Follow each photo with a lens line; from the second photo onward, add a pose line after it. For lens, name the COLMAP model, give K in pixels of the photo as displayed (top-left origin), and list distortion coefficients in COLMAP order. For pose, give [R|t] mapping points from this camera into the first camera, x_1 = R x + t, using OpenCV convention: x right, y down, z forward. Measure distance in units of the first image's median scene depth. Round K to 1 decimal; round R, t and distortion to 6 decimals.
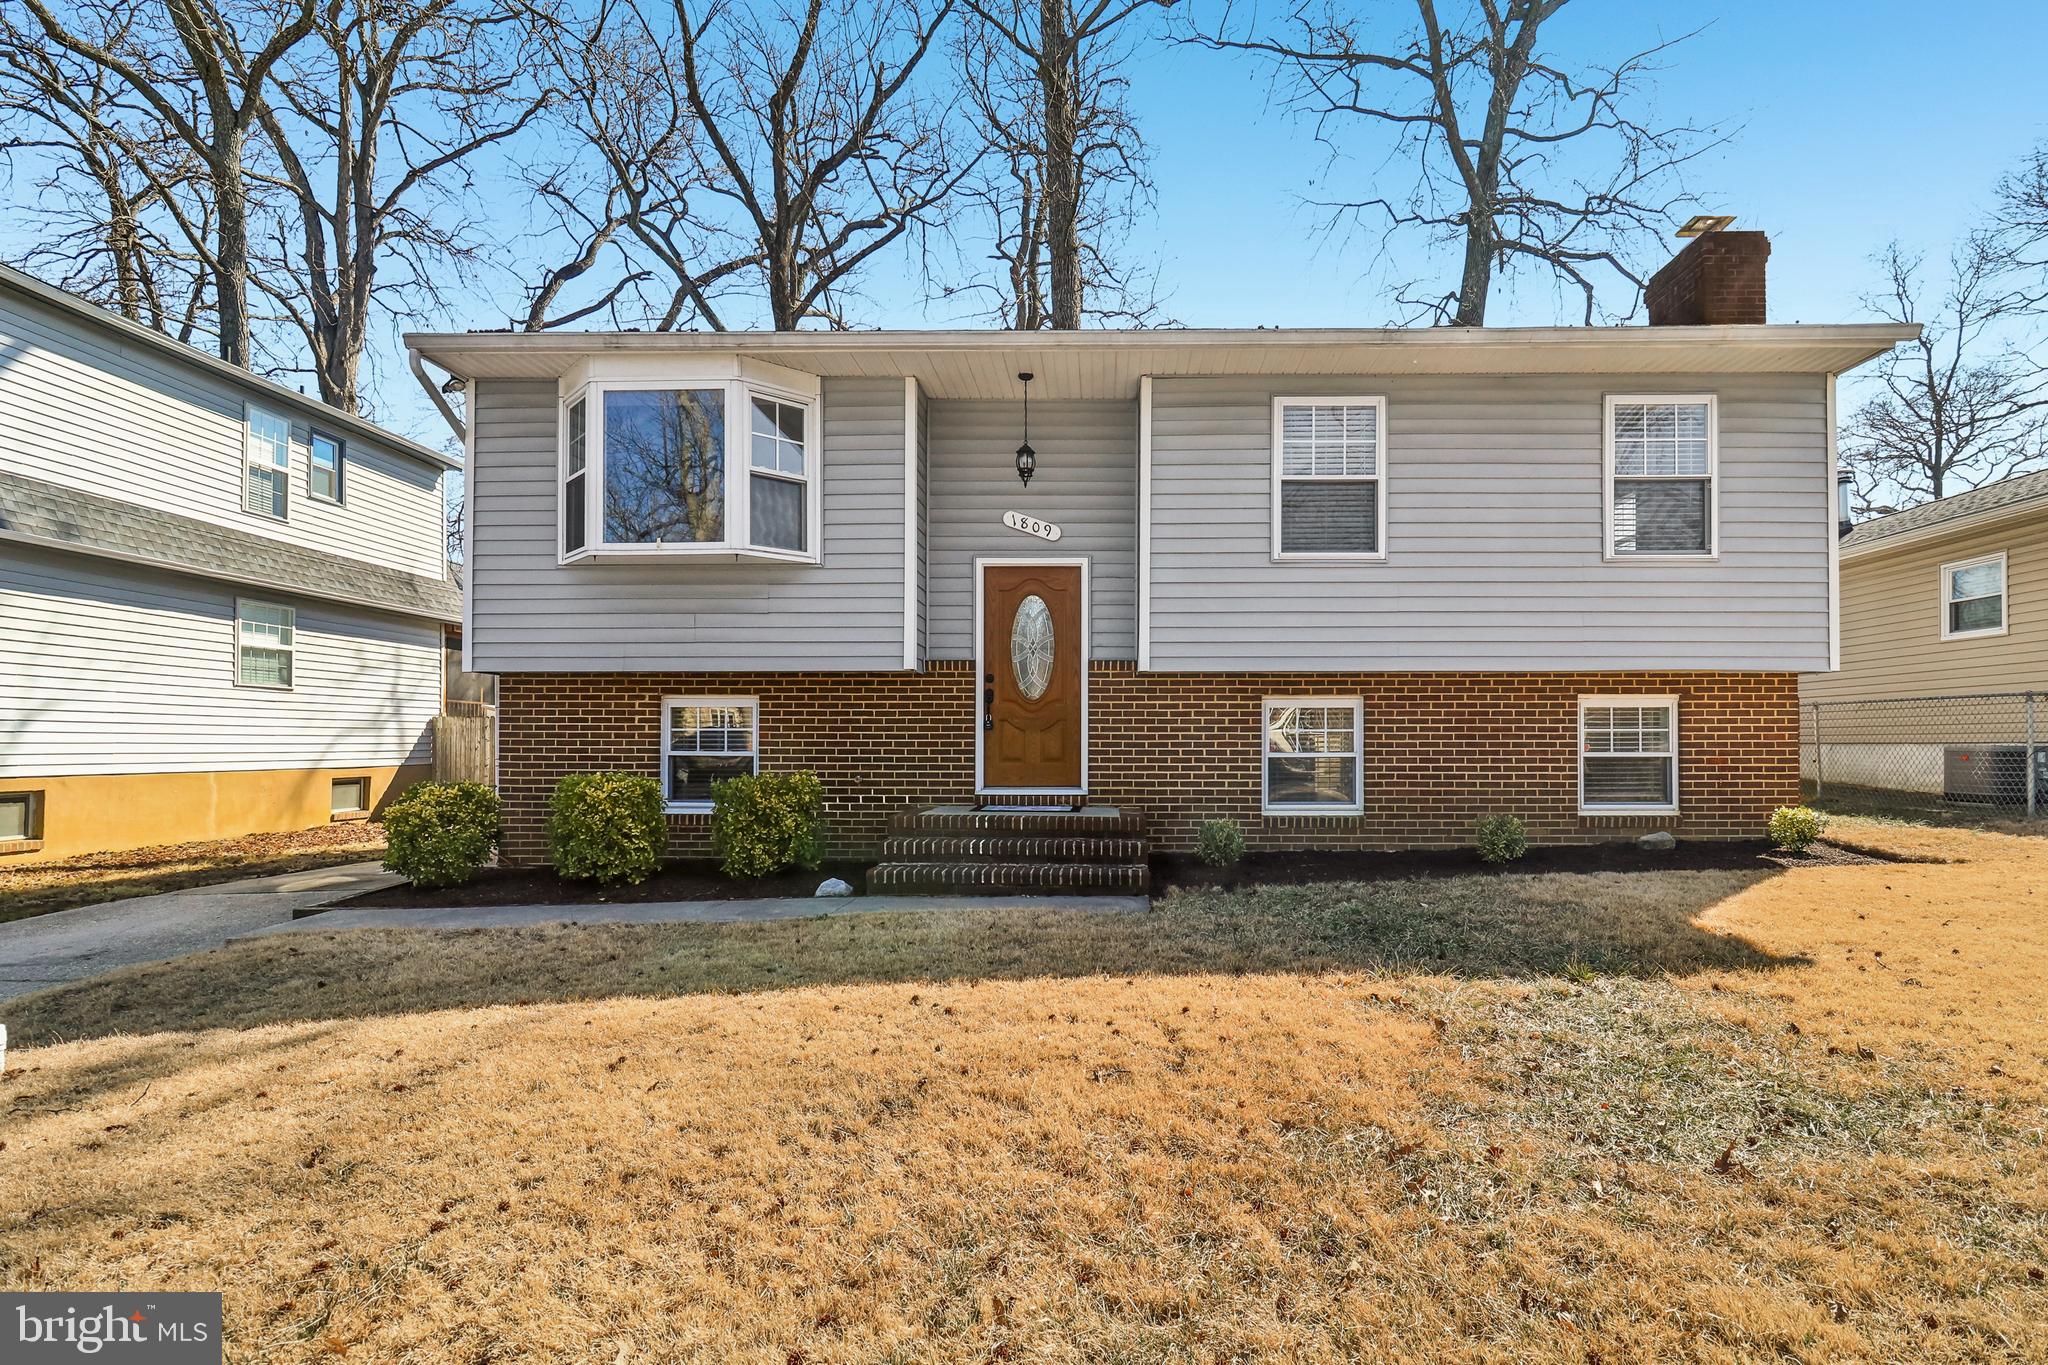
lens RADIAL K [[996.1, 0, 1023.5], [0, 996.1, 760.4], [0, 0, 1]] dist [-0.001647, -0.000525]
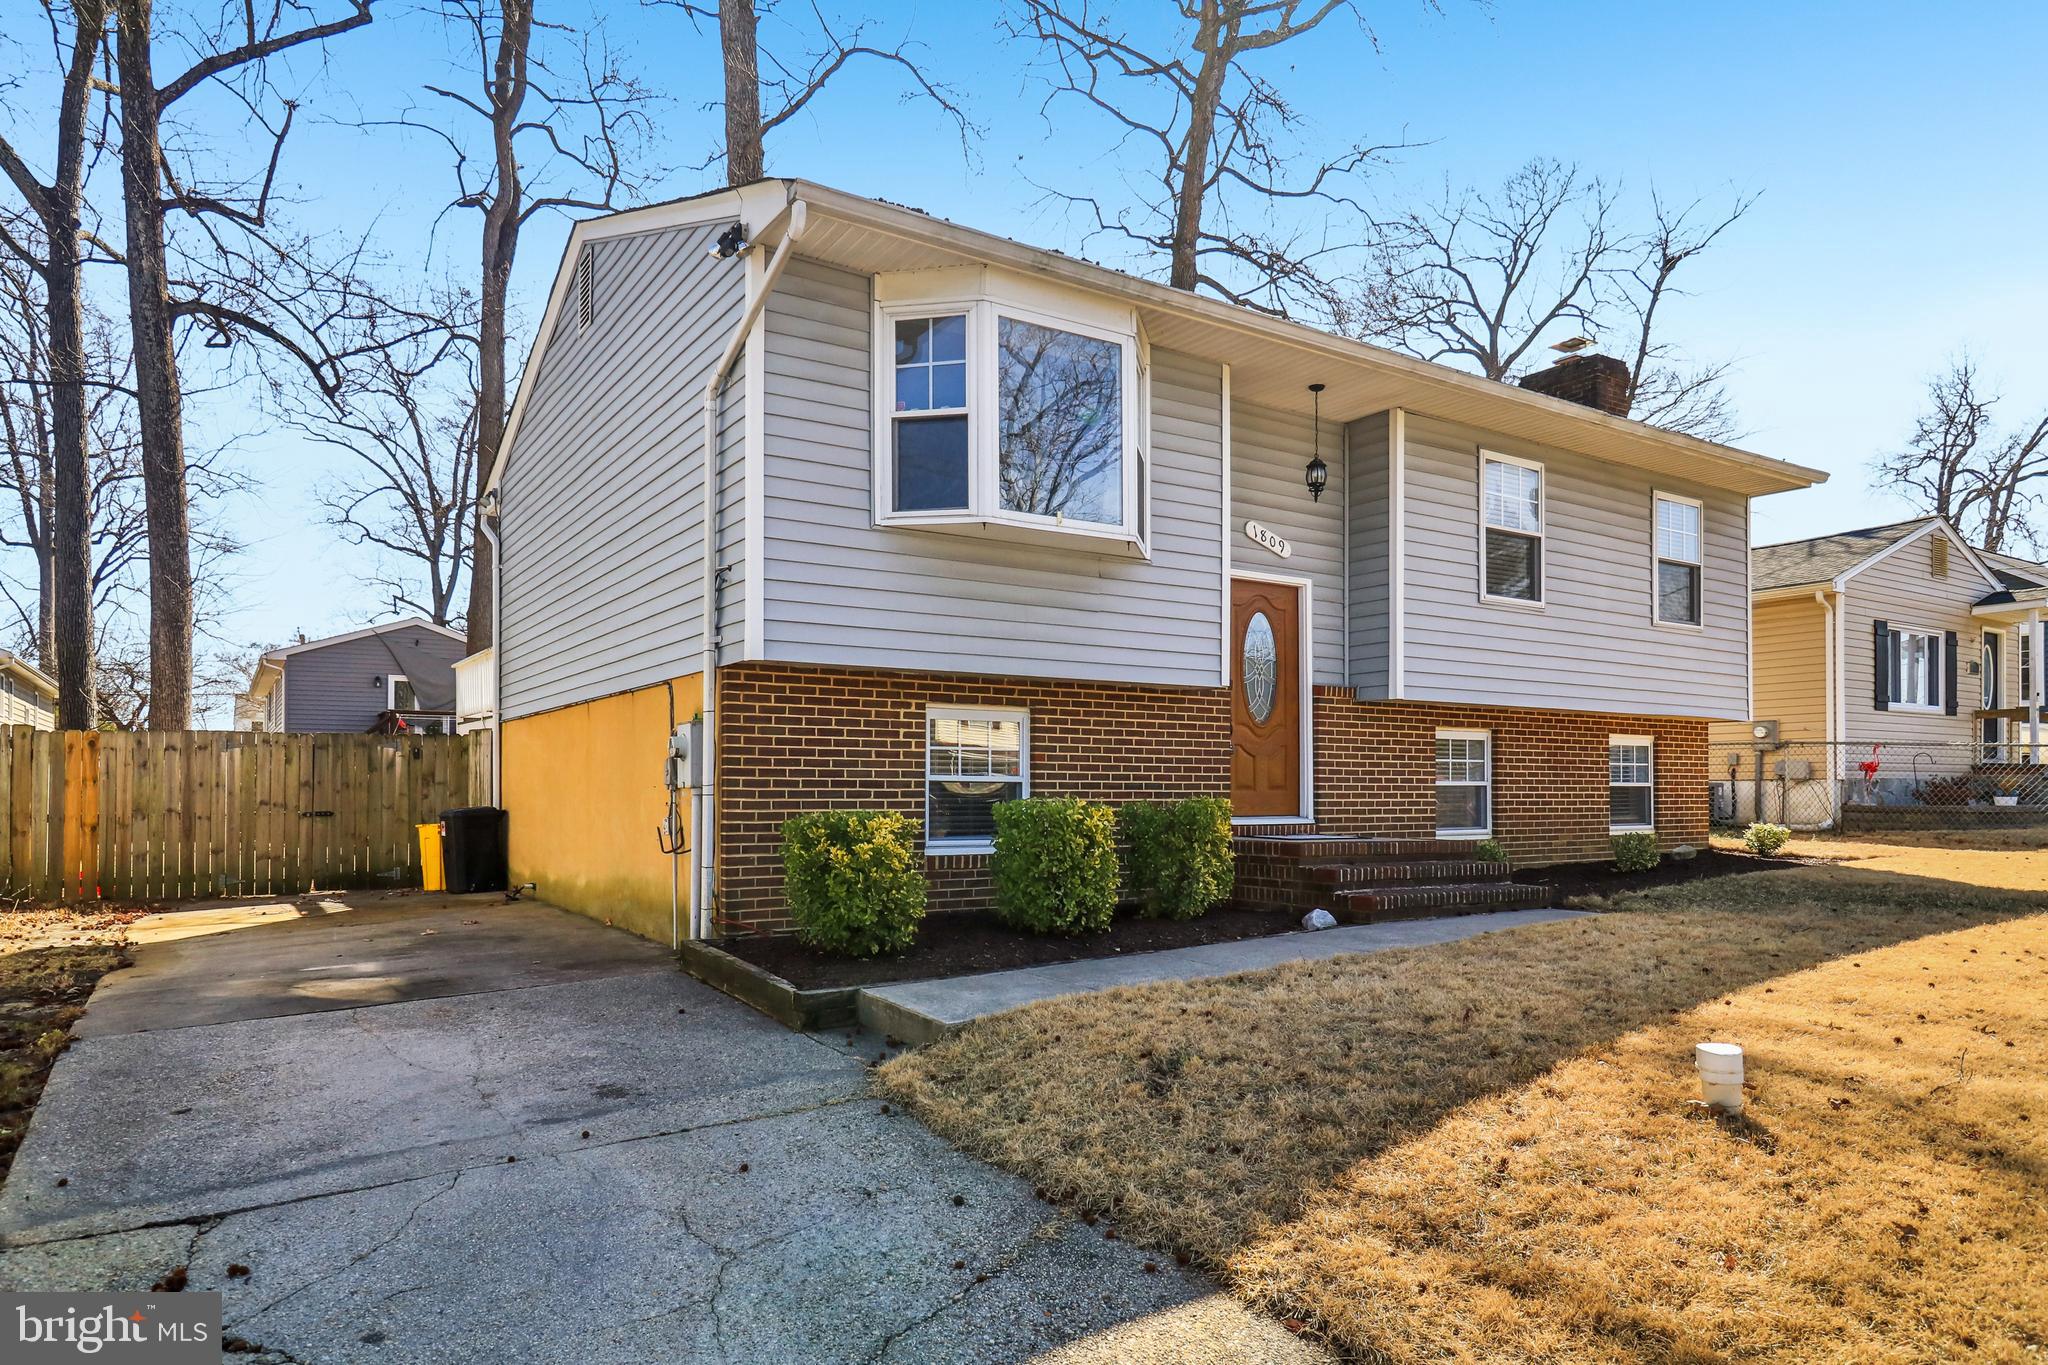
lens RADIAL K [[1216.7, 0, 1020.4], [0, 1216.7, 789.0], [0, 0, 1]] dist [0.001607, 0.000304]
pose [[0.836108, 0.001626, 0.548563, -0.825898], [-0.005545, 0.999970, 0.005489, -0.004090], [-0.548537, -0.007631, 0.836091, 0.165069]]
